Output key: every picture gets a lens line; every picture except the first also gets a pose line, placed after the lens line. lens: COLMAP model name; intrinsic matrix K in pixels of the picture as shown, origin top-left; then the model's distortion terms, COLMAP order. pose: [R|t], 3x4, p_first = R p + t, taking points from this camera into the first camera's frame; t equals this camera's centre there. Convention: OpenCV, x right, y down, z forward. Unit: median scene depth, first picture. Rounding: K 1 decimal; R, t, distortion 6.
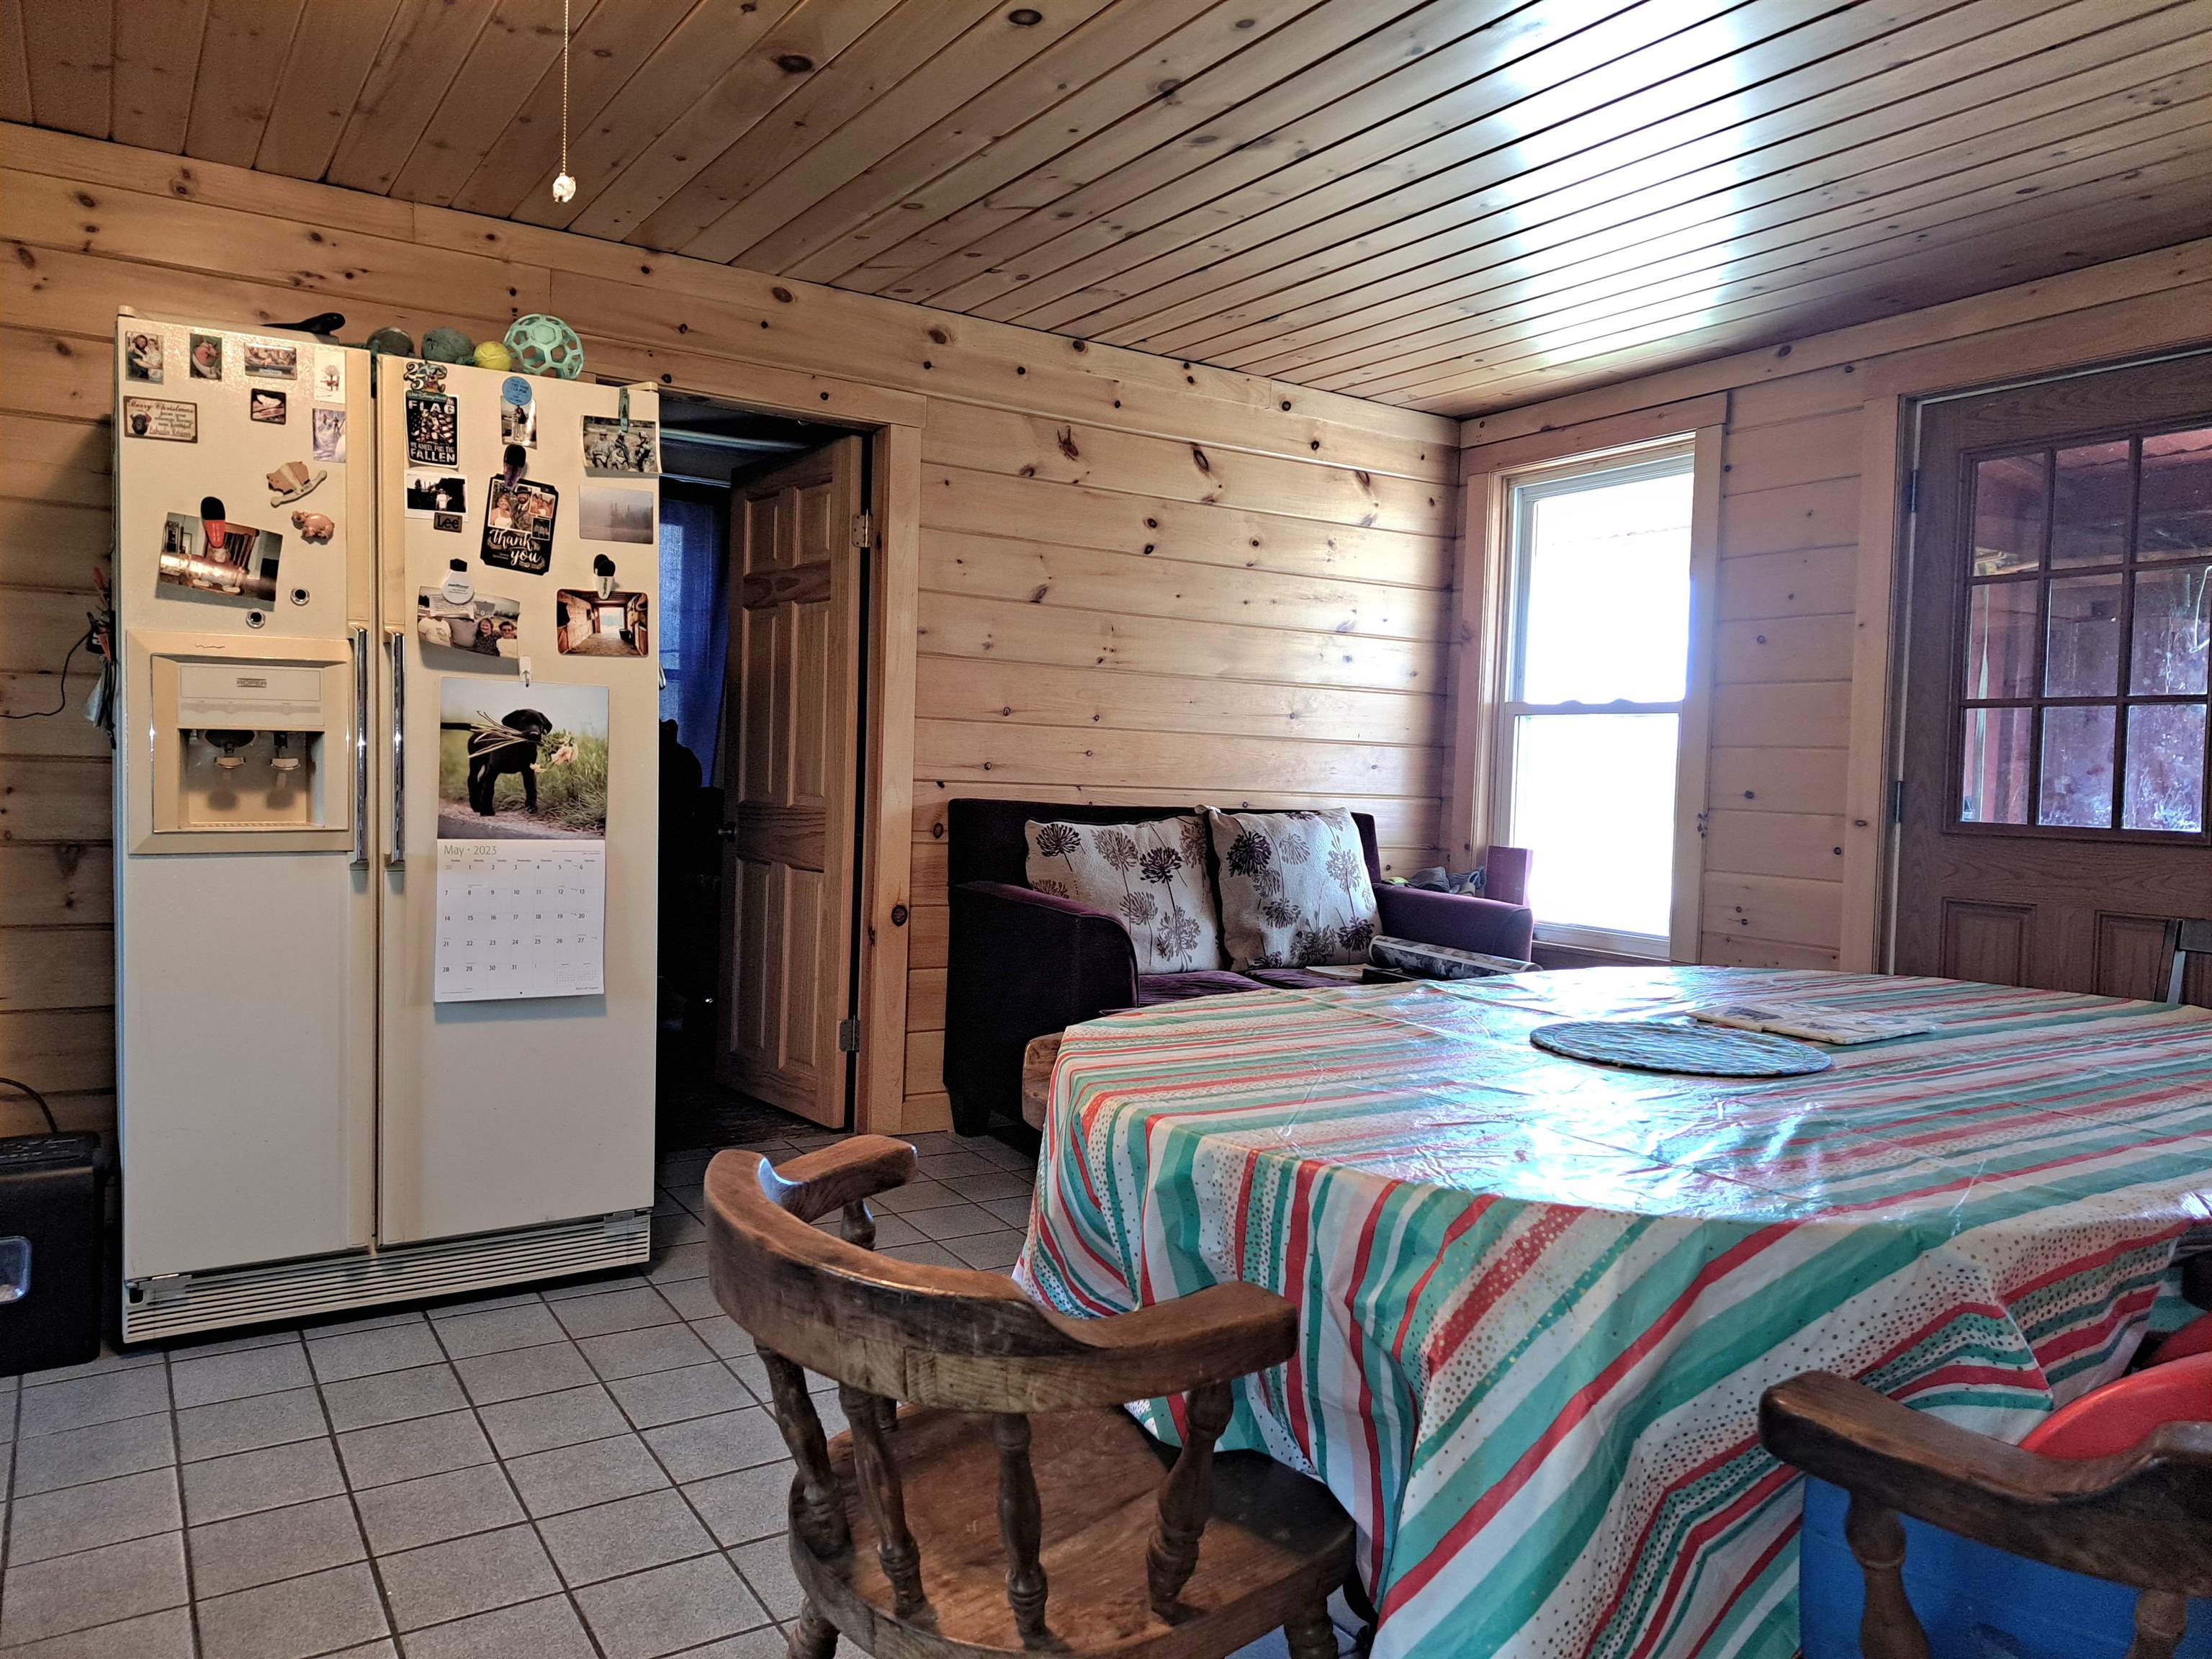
lens RADIAL K [[1609.8, 0, 1090.7], [0, 1609.8, 828.1], [0, 0, 1]] dist [0.060650, -0.061160]
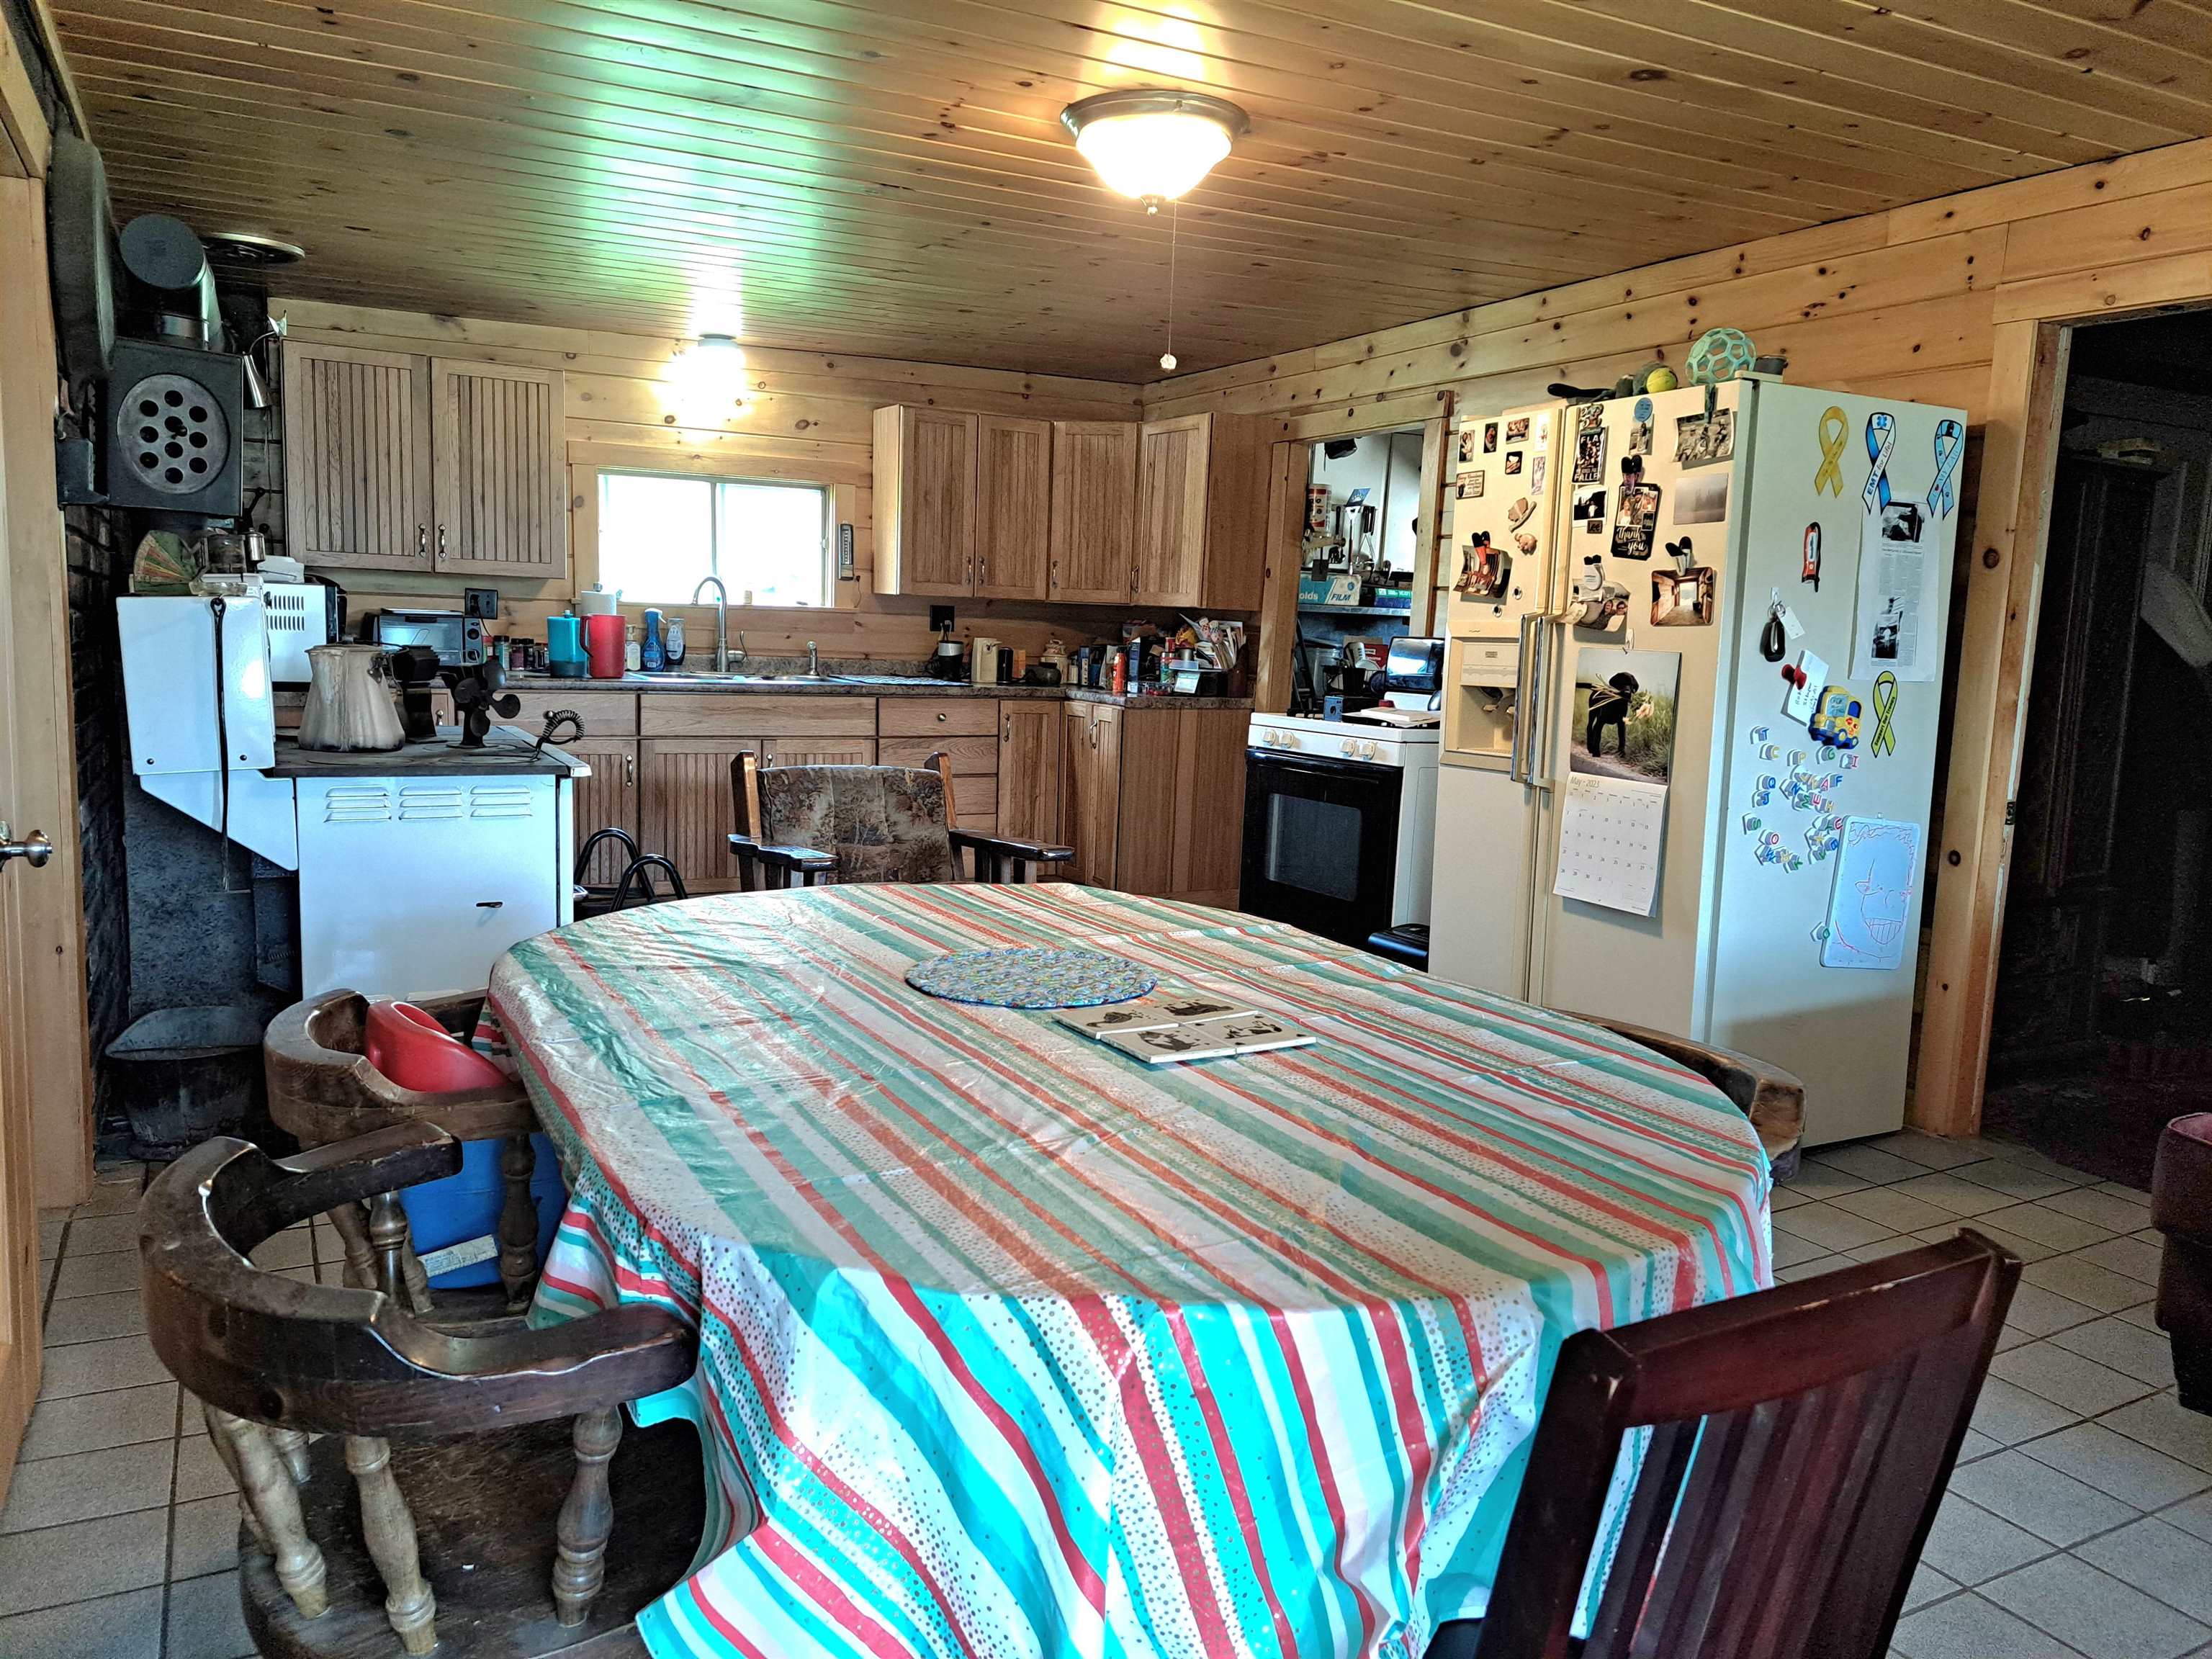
lens RADIAL K [[1609.8, 0, 1148.8], [0, 1609.8, 857.5], [0, 0, 1]] dist [0.060650, -0.061160]
pose [[-0.056865, 0.115358, -0.991695, 0.602950], [-0.079126, 0.989657, 0.119659, -0.035235], [0.995241, 0.085274, -0.047149, 0.474555]]
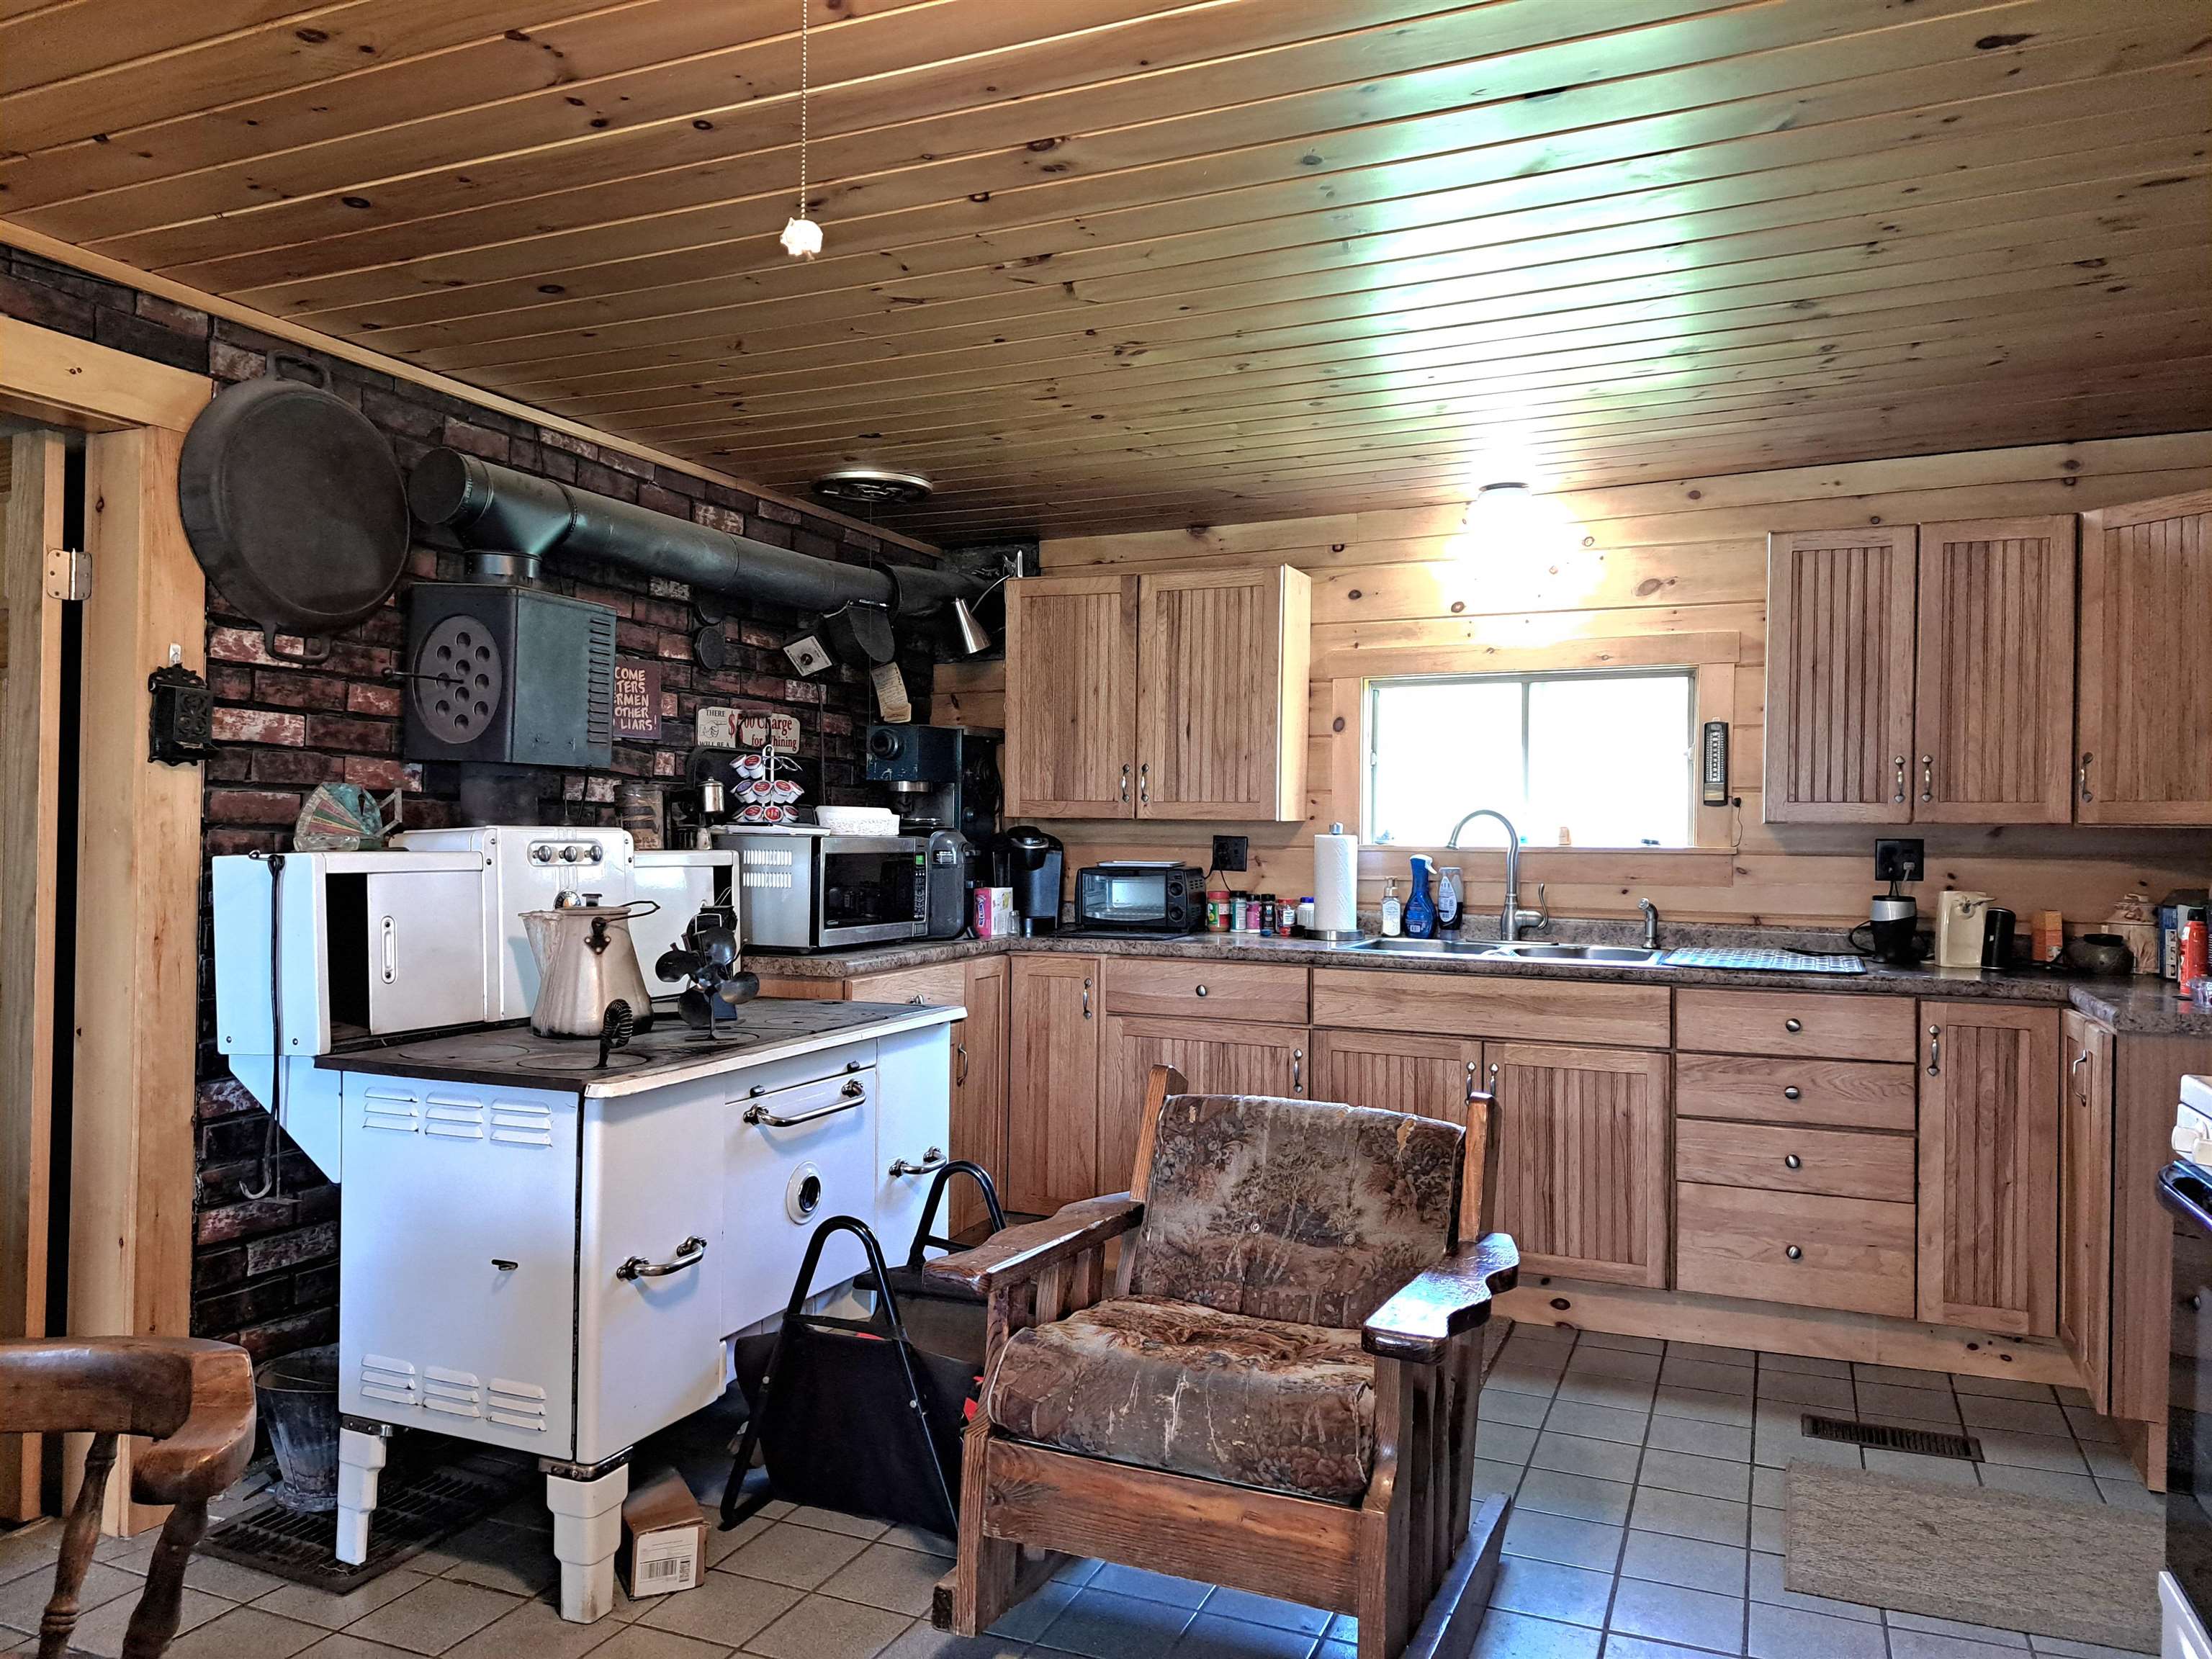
lens RADIAL K [[1609.8, 0, 1063.0], [0, 1609.8, 836.6], [0, 0, 1]] dist [0.060650, -0.061160]
pose [[-0.832486, -0.034610, -0.552964, -0.016065], [-0.057399, 0.998064, 0.023945, -0.069860], [0.551065, 0.051673, -0.832861, 0.707625]]
